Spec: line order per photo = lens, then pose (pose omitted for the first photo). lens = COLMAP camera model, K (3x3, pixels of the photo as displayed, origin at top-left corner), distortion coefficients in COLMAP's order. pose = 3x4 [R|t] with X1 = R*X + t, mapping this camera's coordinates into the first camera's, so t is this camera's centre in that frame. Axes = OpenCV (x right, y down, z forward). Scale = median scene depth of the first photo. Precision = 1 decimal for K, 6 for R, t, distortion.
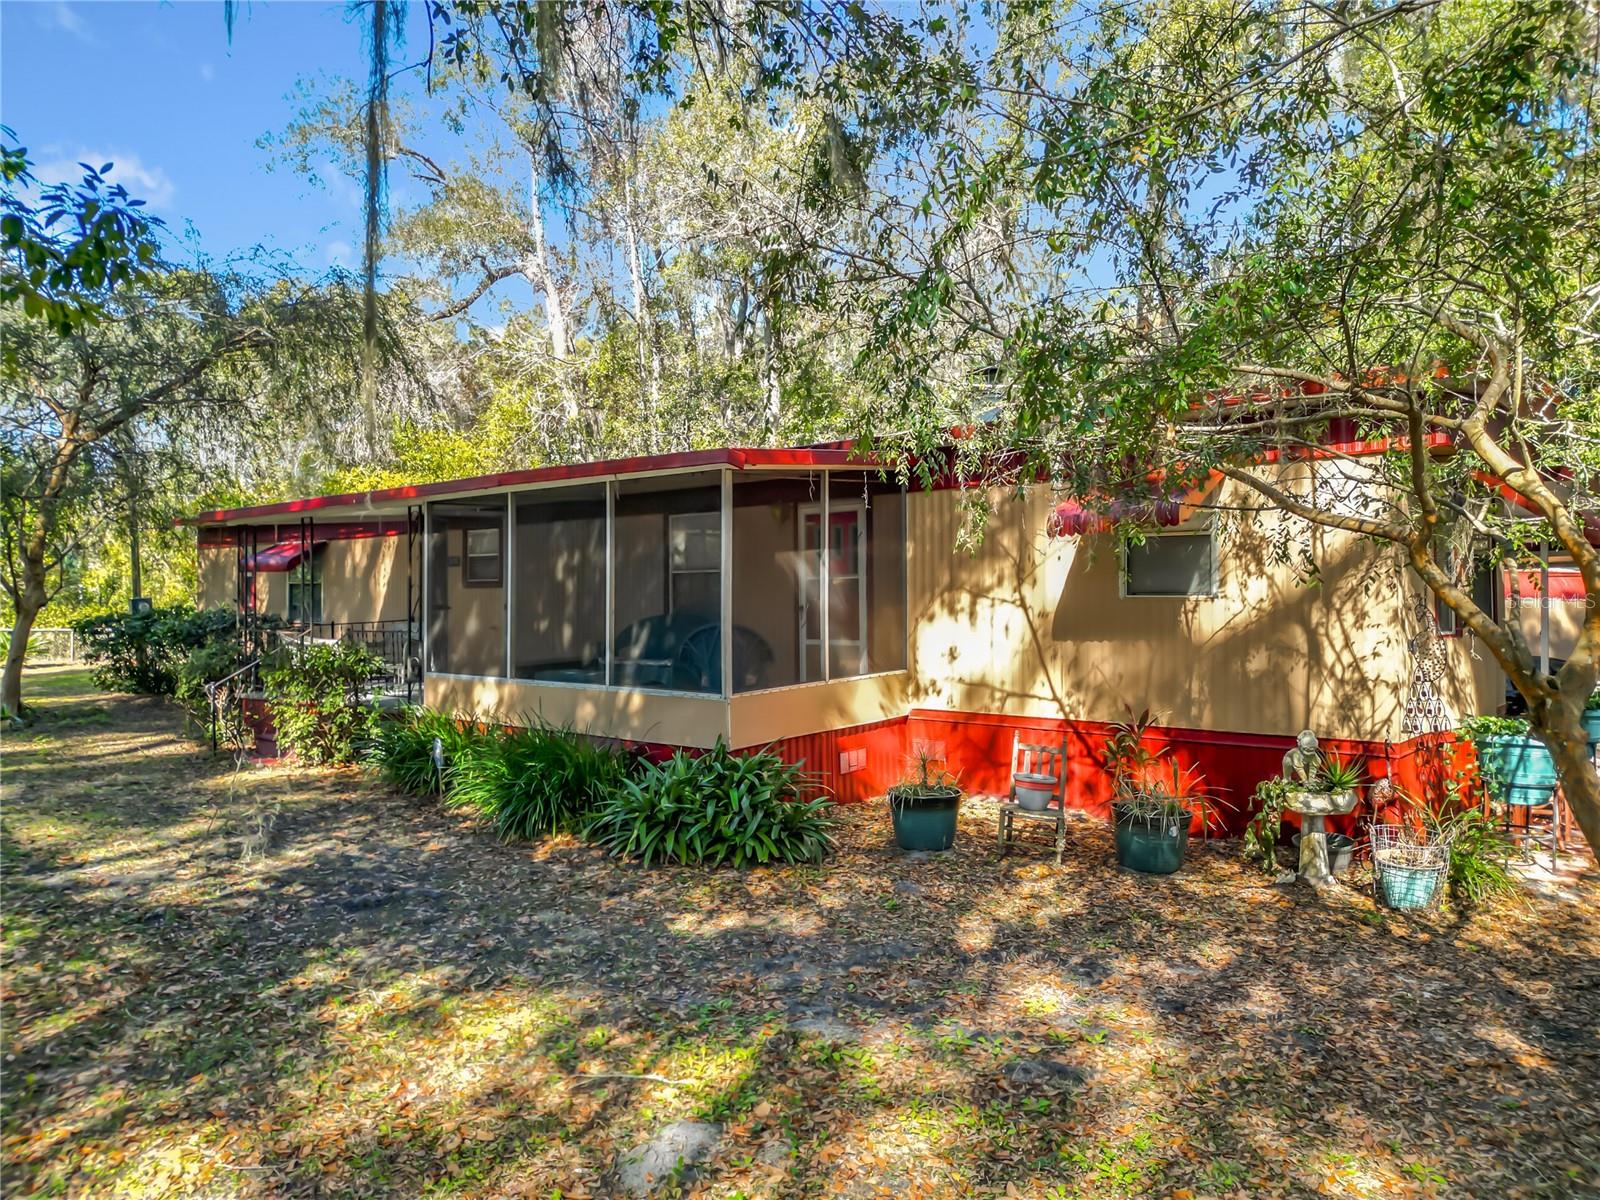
lens RADIAL K [[1108.4, 0, 800.4], [0, 1108.4, 599.2], [0, 0, 1]] dist [0.024919, -0.004149]
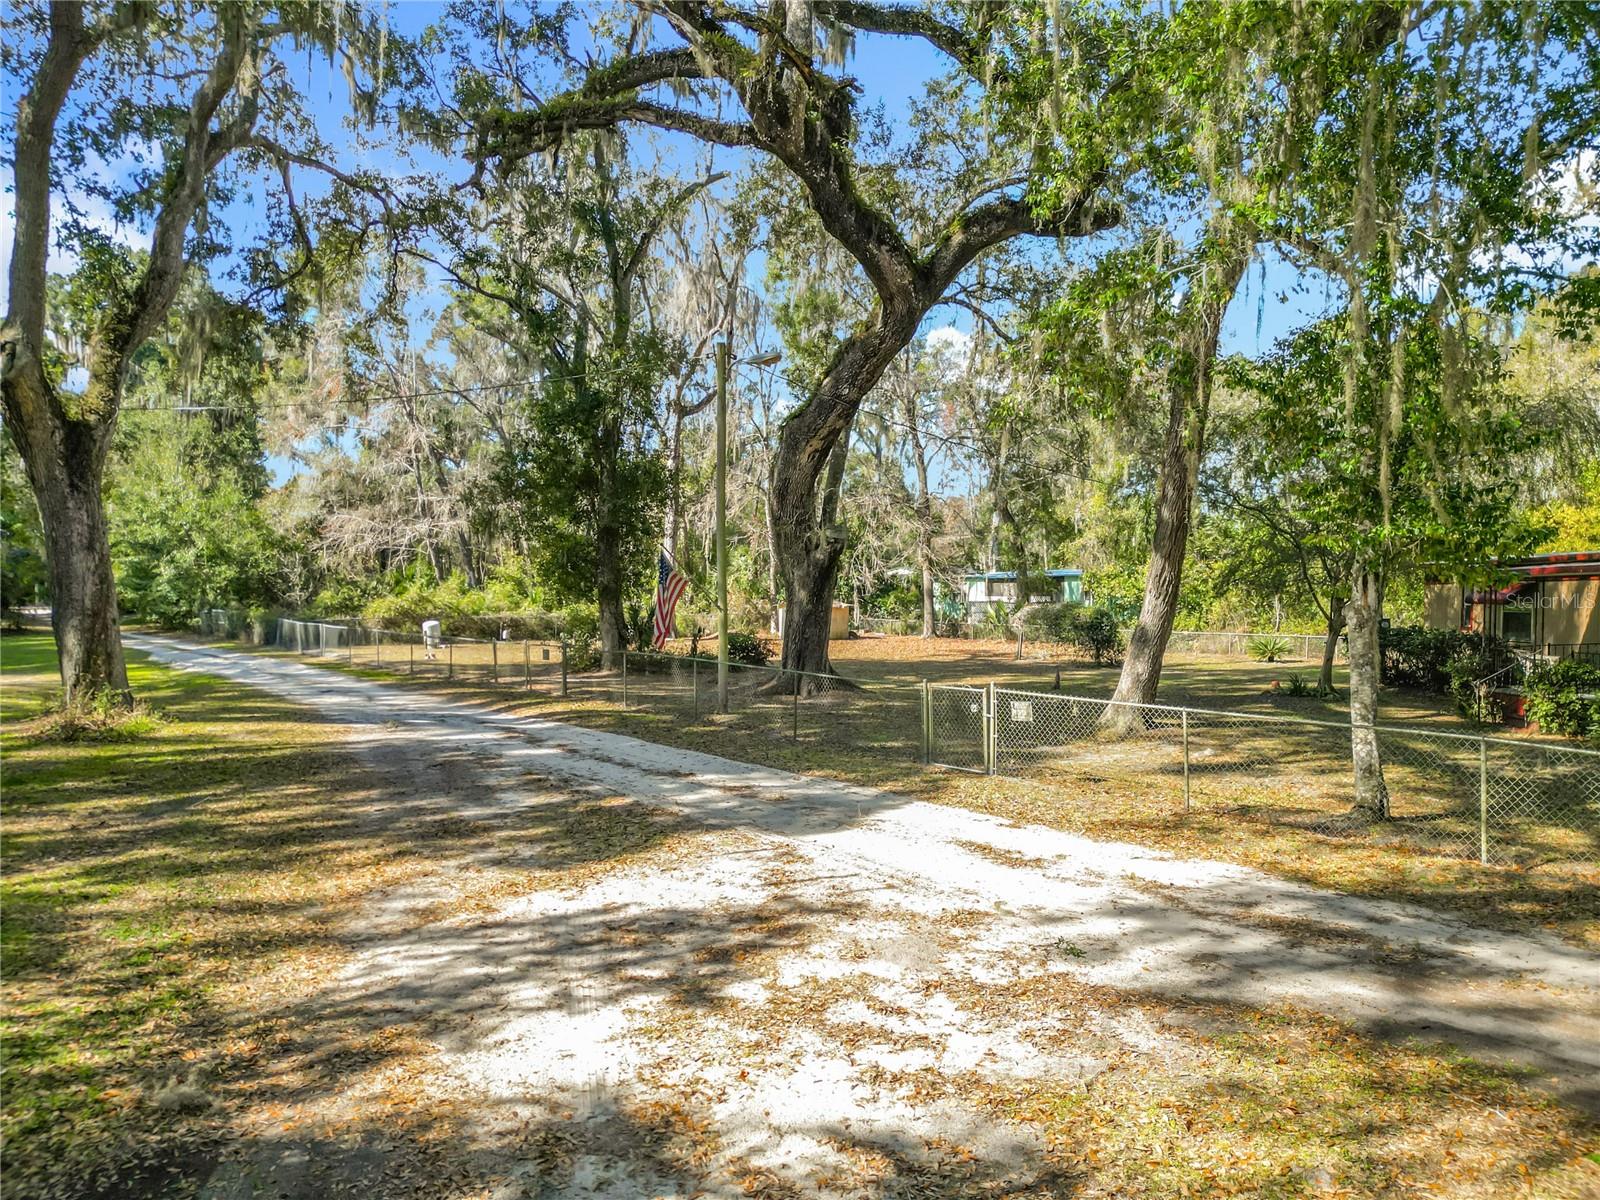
lens RADIAL K [[1108.4, 0, 801.8], [0, 1108.4, 601.1], [0, 0, 1]] dist [0.024919, -0.004149]
pose [[0.592260, 0.000043, -0.805747, 0.186117], [0.000844, 0.999999, 0.000673, -0.038114], [0.805747, -0.001078, 0.592259, -0.678011]]
